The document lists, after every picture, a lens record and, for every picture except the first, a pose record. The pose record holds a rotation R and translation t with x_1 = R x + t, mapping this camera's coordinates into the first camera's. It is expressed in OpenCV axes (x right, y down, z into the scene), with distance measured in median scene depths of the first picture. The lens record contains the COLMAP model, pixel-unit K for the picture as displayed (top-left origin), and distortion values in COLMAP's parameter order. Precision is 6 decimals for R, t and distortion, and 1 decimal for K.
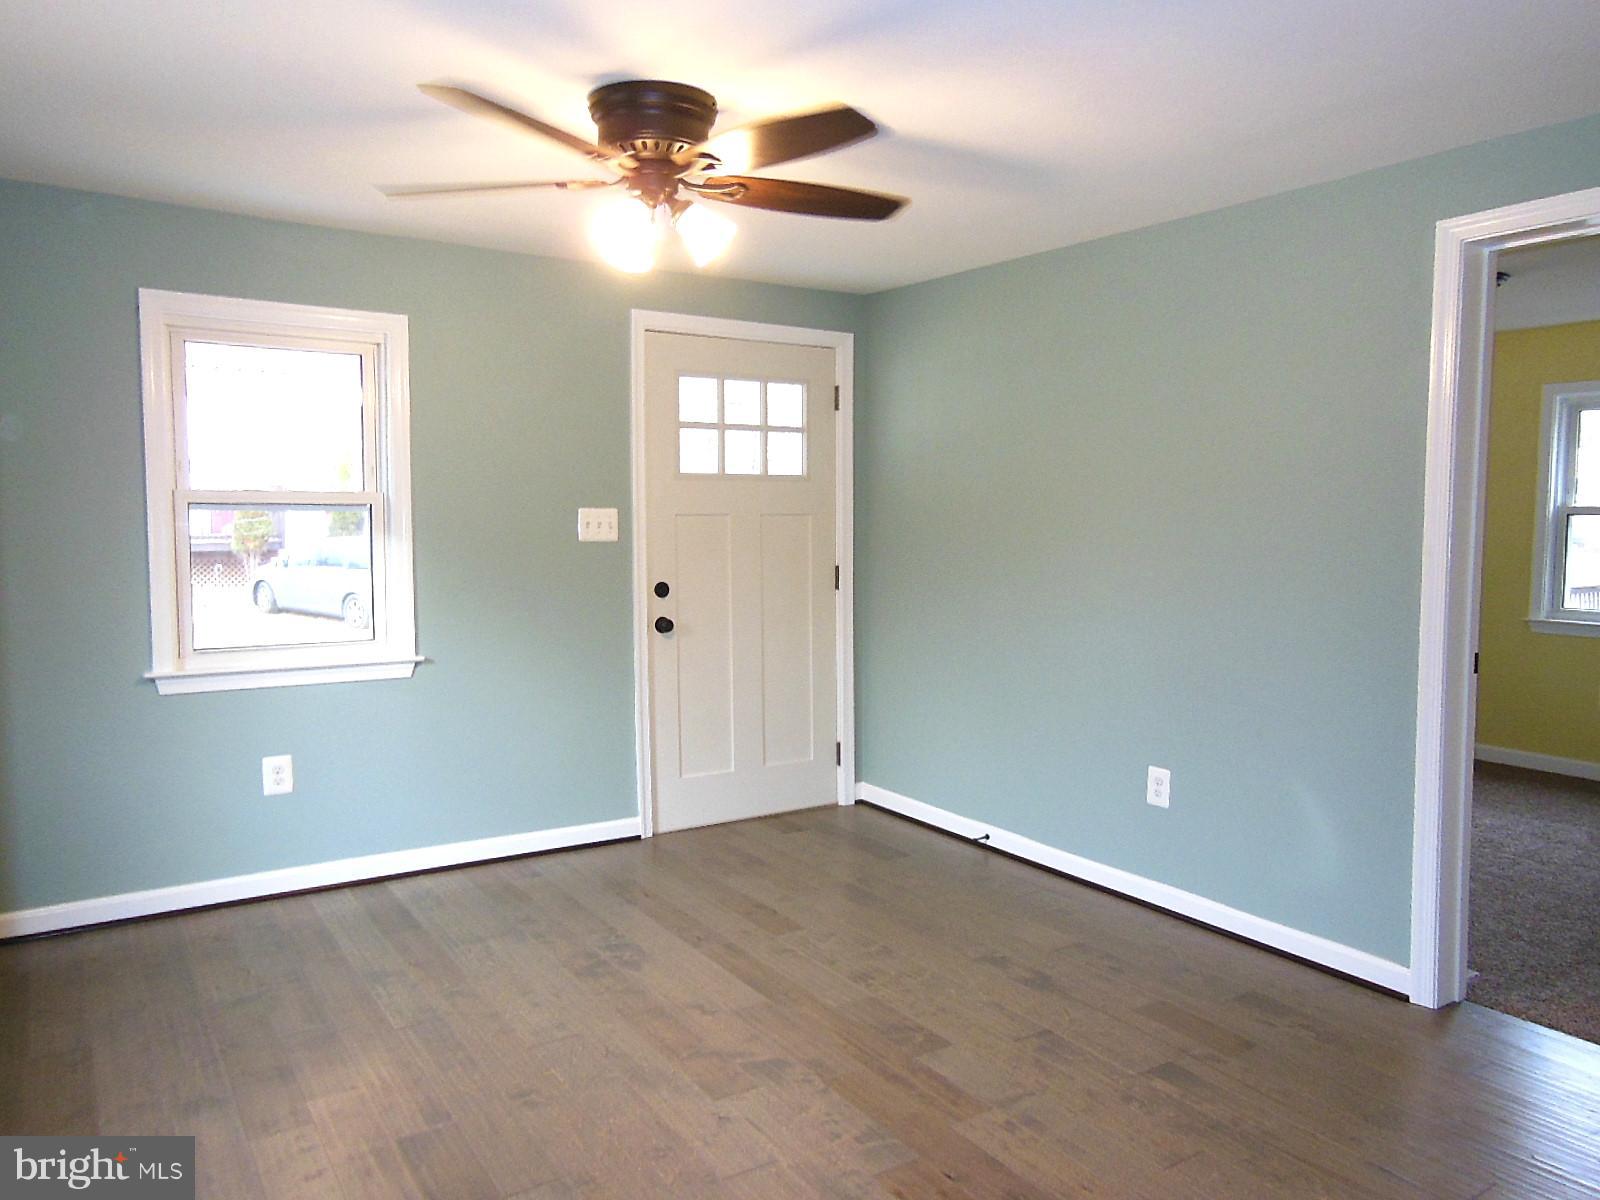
lens RADIAL K [[1163.8, 0, 792.8], [0, 1163.8, 608.9], [0, 0, 1]] dist [-0.004725, 0.020489]
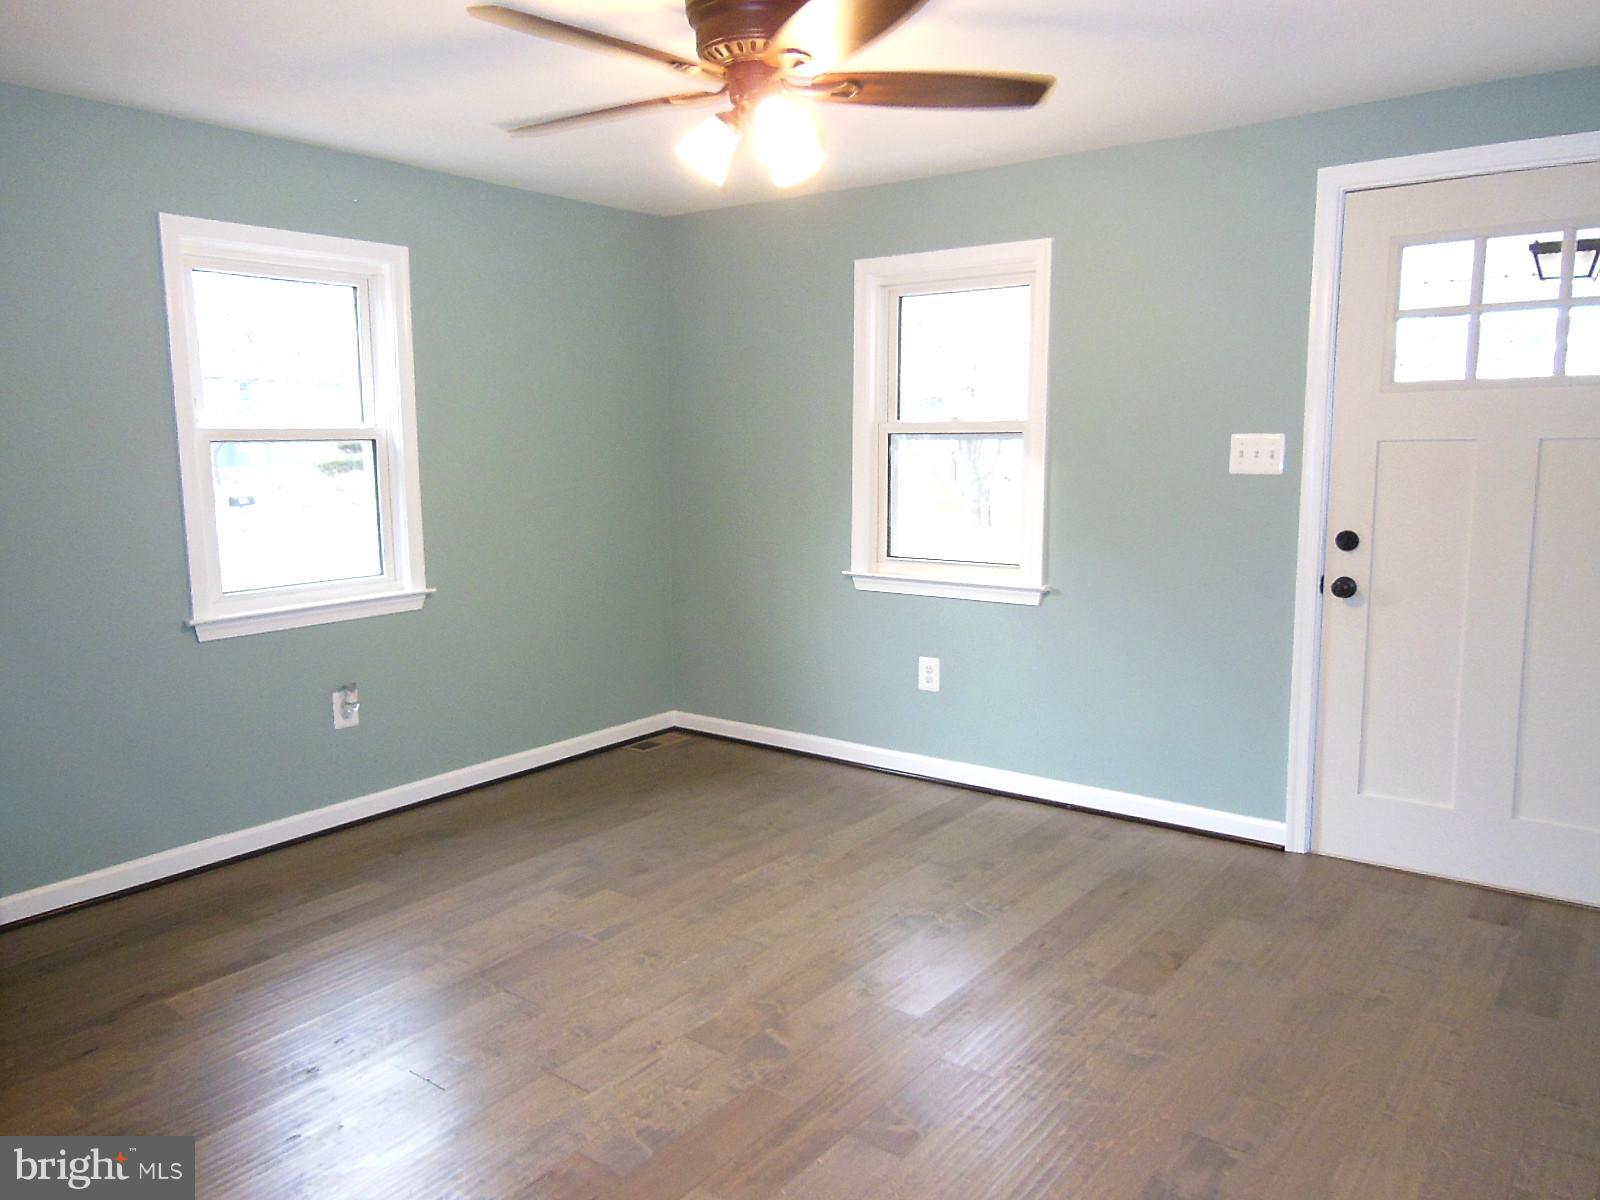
lens RADIAL K [[1163.8, 0, 823.2], [0, 1163.8, 596.5], [0, 0, 1]] dist [-0.004725, 0.020489]
pose [[0.343139, 0.120895, -0.931472, 0.559793], [-0.067162, 0.992302, 0.104048, -0.042565], [0.936880, 0.026857, 0.348617, 0.491250]]
